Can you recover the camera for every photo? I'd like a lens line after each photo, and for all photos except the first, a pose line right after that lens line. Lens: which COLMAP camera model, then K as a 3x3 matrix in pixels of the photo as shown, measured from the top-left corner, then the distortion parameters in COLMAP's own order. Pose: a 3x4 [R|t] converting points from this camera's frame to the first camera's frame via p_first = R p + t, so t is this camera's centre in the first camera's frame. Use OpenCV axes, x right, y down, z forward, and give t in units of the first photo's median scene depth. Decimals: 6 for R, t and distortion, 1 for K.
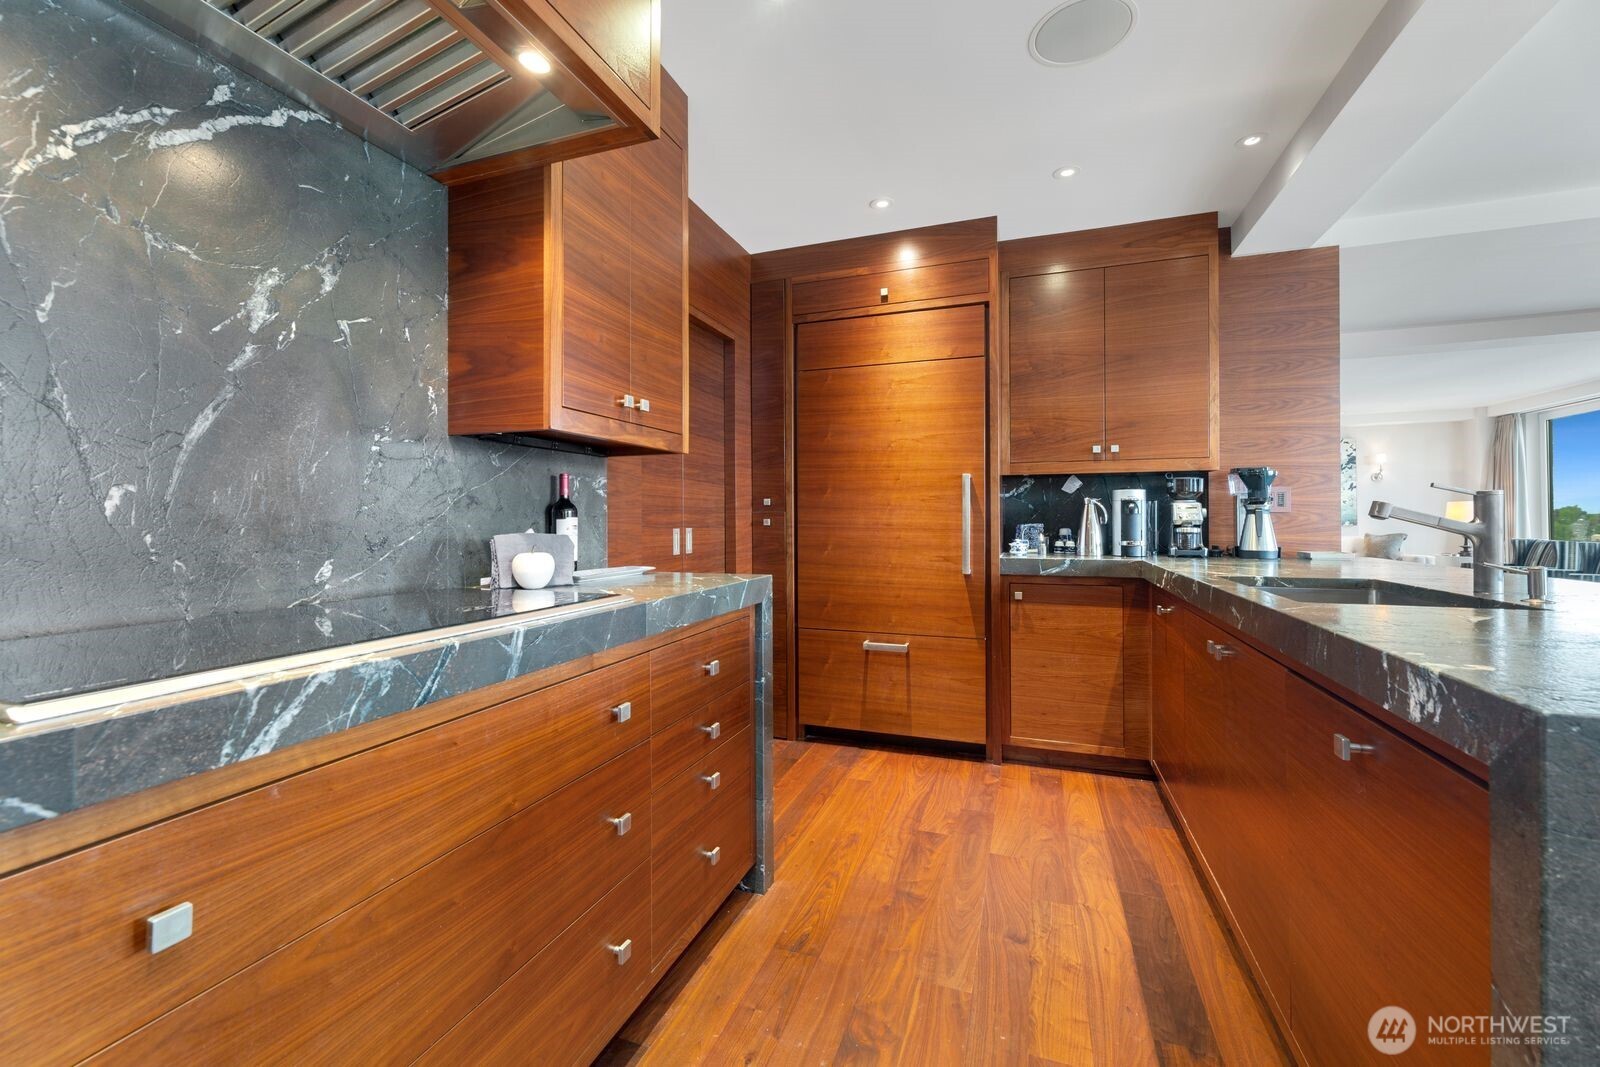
lens RADIAL K [[652.9, 0, 799.5], [0, 652.9, 516.0], [0, 0, 1]] dist [0.000151, 0.000715]
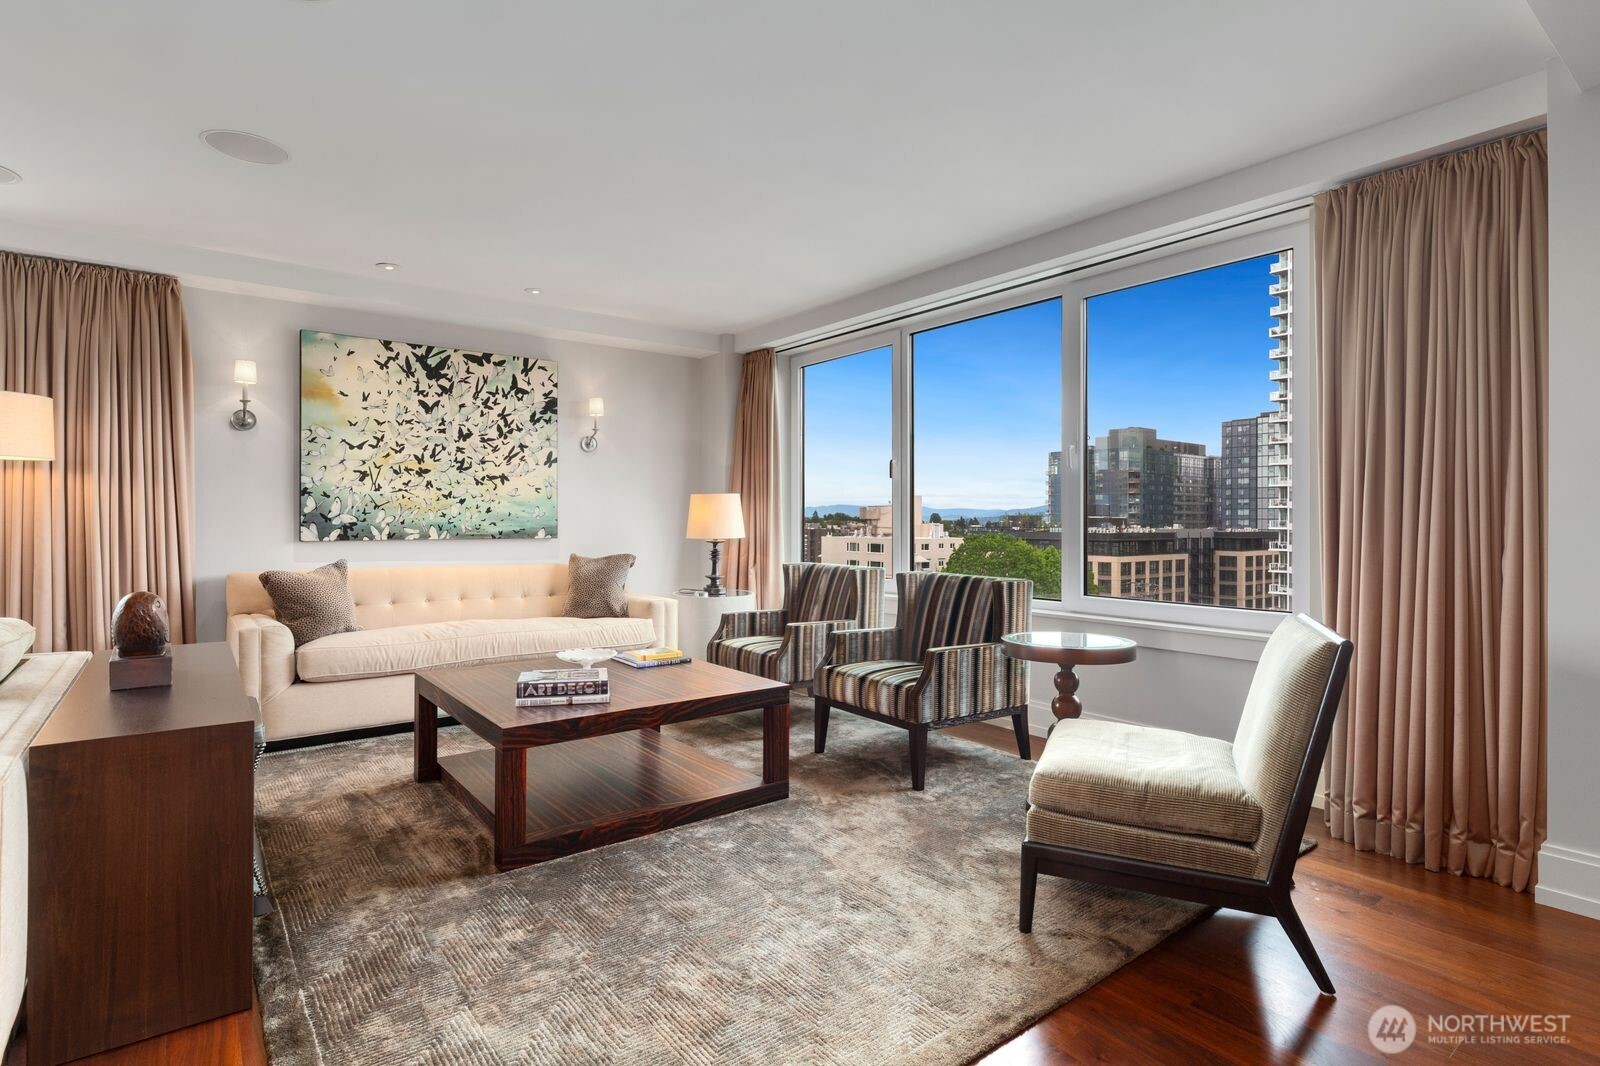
lens RADIAL K [[801.5, 0, 791.3], [0, 801.5, 525.8], [0, 0, 1]] dist [0.002945, -0.000913]
pose [[0.543814, 0.003534, 0.839198, 1.294101], [-0.012288, 0.999917, 0.003752, 0.000756], [-0.839116, -0.012353, 0.543813, 1.532777]]
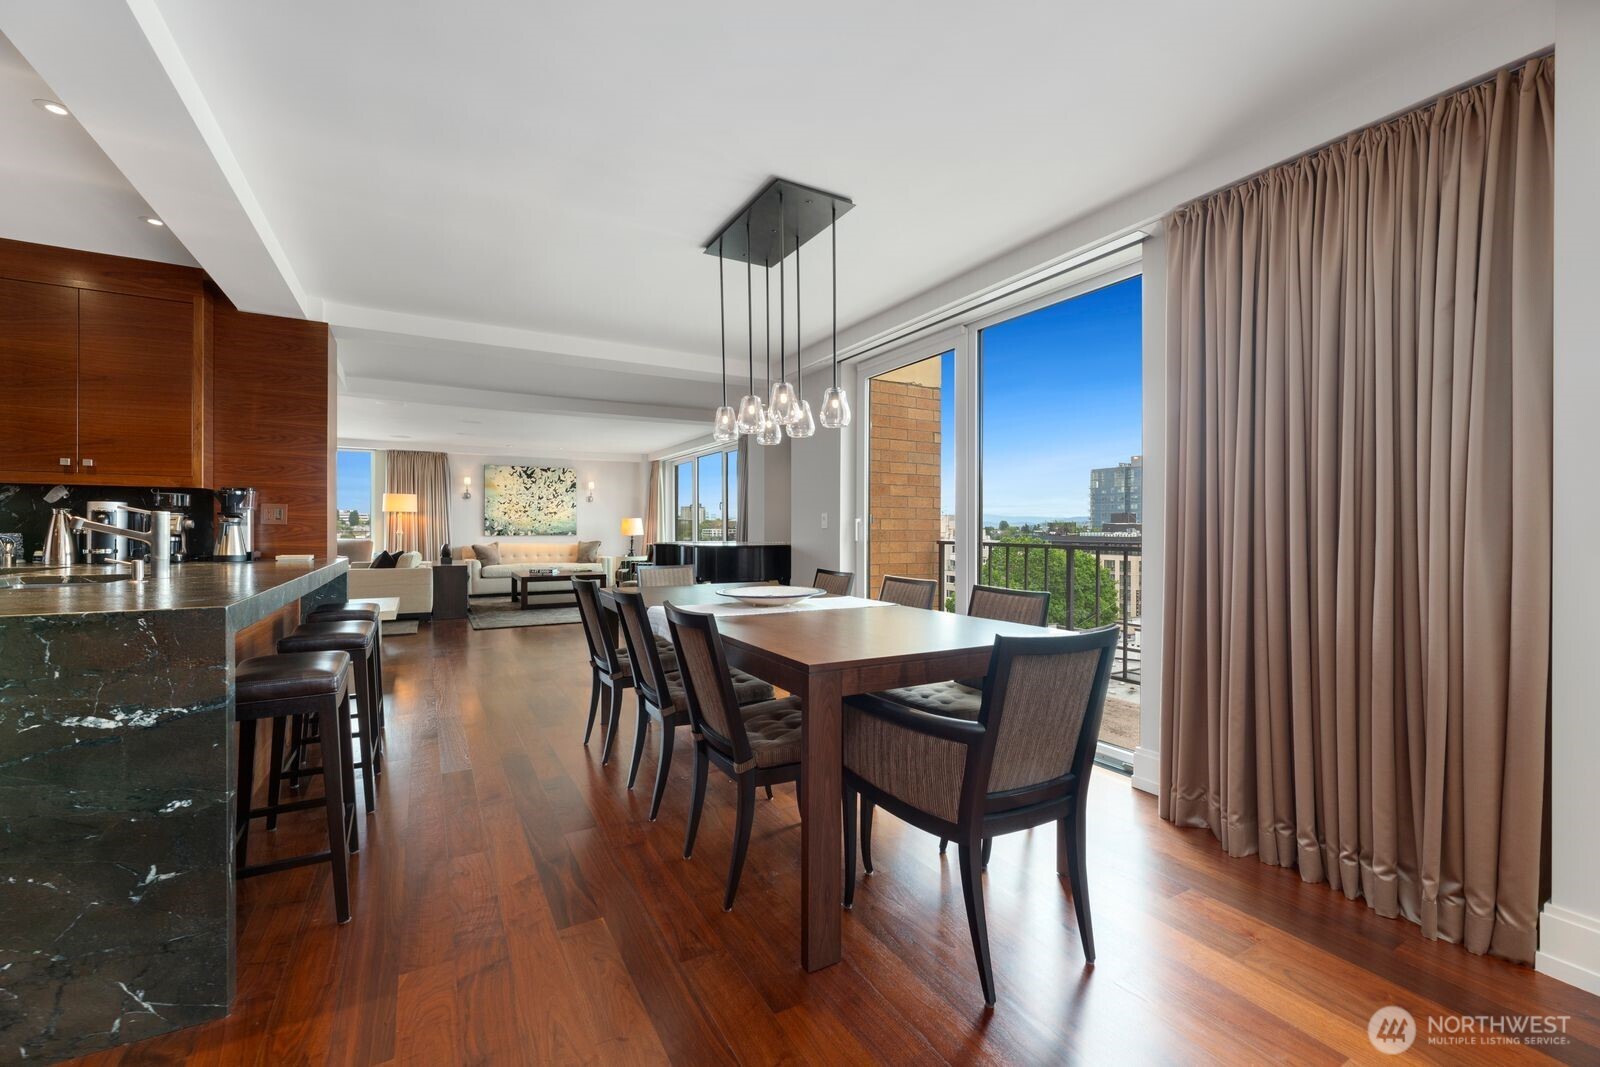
lens RADIAL K [[652.9, 0, 804.0], [0, 652.9, 530.8], [0, 0, 1]] dist [0.000151, 0.000715]
pose [[0.643292, 0.002173, 0.765618, 0.418789], [-0.006801, 0.999973, 0.002877, -0.003800], [-0.765591, -0.007057, 0.643289, -0.568959]]
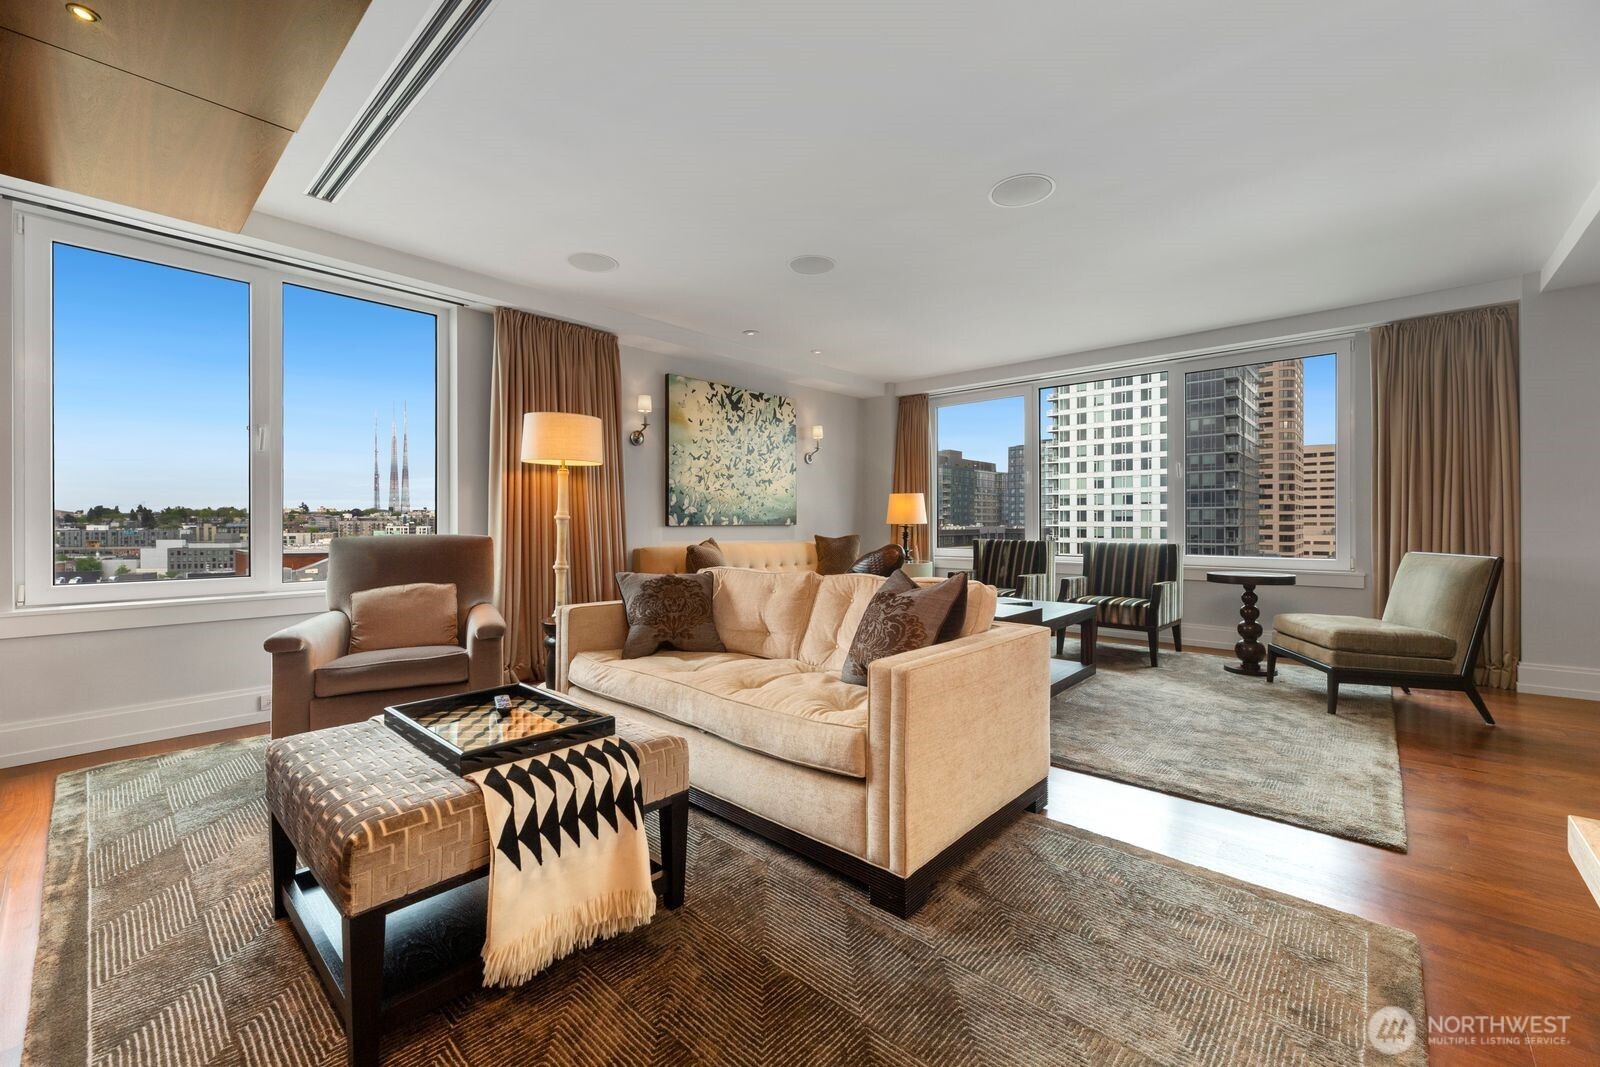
lens RADIAL K [[652.9, 0, 786.4], [0, 652.9, 524.6], [0, 0, 1]] dist [0.000151, 0.000715]
pose [[0.383225, 0.003125, 0.923650, 0.612550], [-0.005287, 0.999985, -0.001190, 0.042949], [-0.923640, -0.004428, 0.383235, 2.181612]]
